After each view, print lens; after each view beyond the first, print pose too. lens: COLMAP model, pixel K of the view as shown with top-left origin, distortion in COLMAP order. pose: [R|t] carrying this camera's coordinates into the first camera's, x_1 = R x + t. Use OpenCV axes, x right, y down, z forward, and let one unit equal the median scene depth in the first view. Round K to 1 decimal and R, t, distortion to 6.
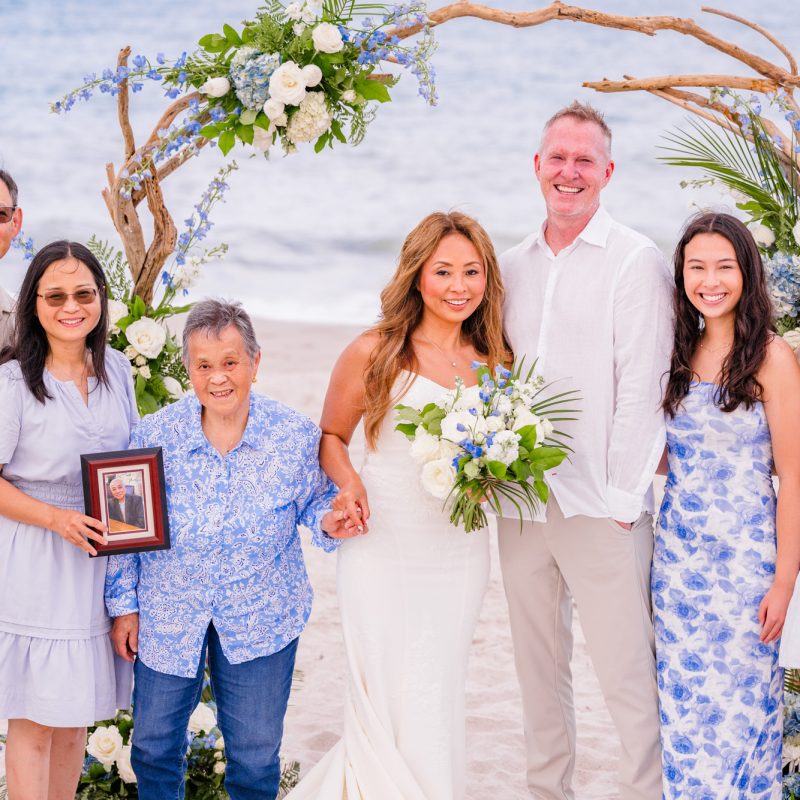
lens RADIAL K [[3116.4, 0, 400.0], [0, 3116.4, 400.0], [0, 0, 1]] dist [-0.030684, -0.167016]
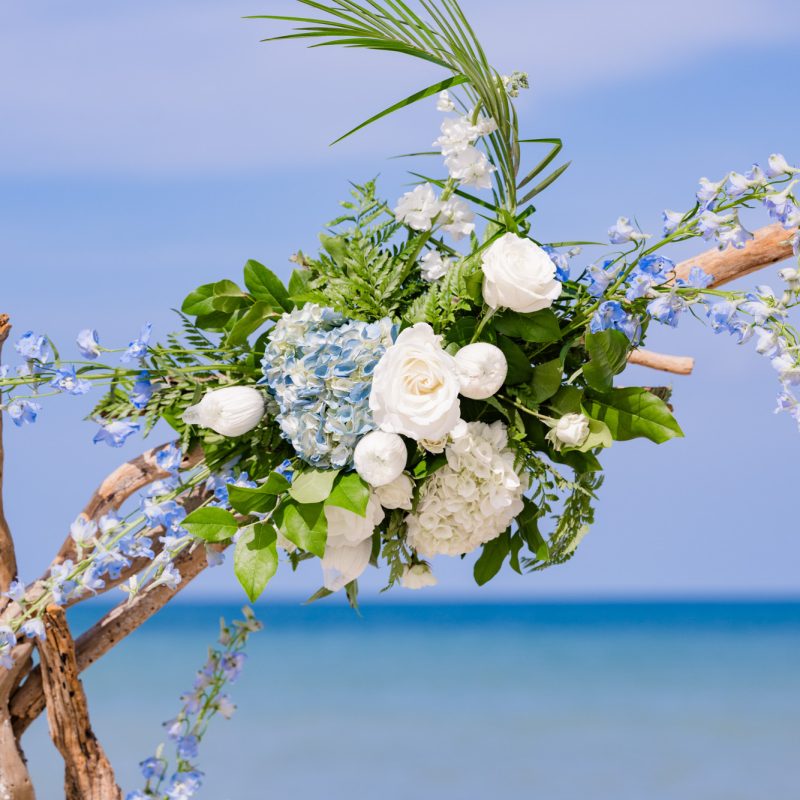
lens RADIAL K [[2590.5, 0, 400.0], [0, 2590.5, 400.0], [0, 0, 1]] dist [-0.054219, -0.353466]
pose [[0.999258, -0.006904, 0.037883, -0.049738], [0.015326, 0.973821, -0.226799, -0.028639], [-0.035326, 0.227211, 0.973205, 0.686767]]
